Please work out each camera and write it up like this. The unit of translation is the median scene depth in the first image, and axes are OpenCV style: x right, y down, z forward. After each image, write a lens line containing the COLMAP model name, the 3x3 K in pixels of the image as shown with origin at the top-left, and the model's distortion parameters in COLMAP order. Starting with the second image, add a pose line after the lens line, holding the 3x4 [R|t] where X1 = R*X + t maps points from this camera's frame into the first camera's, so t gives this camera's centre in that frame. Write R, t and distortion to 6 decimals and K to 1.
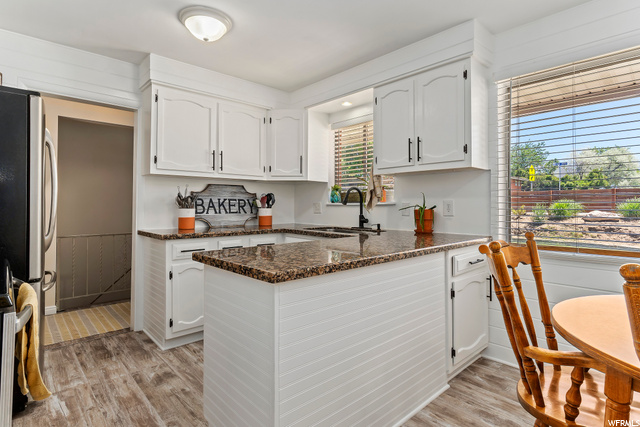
lens RADIAL K [[329.8, 0, 317.5], [0, 329.8, 210.9], [0, 0, 1]] dist [0.001059, 0.000156]
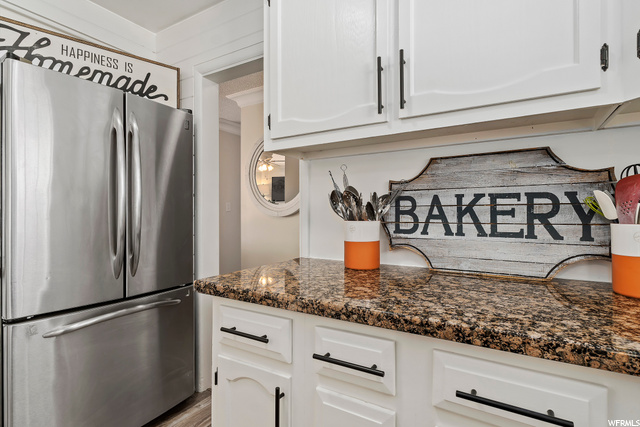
lens RADIAL K [[329.8, 0, 317.5], [0, 329.8, 210.9], [0, 0, 1]] dist [0.001059, 0.000156]
pose [[0.267614, -0.009172, -0.963482, 0.008794], [-0.010379, 0.999869, -0.012401, -0.012704], [0.963470, 0.013319, 0.267484, 0.750284]]
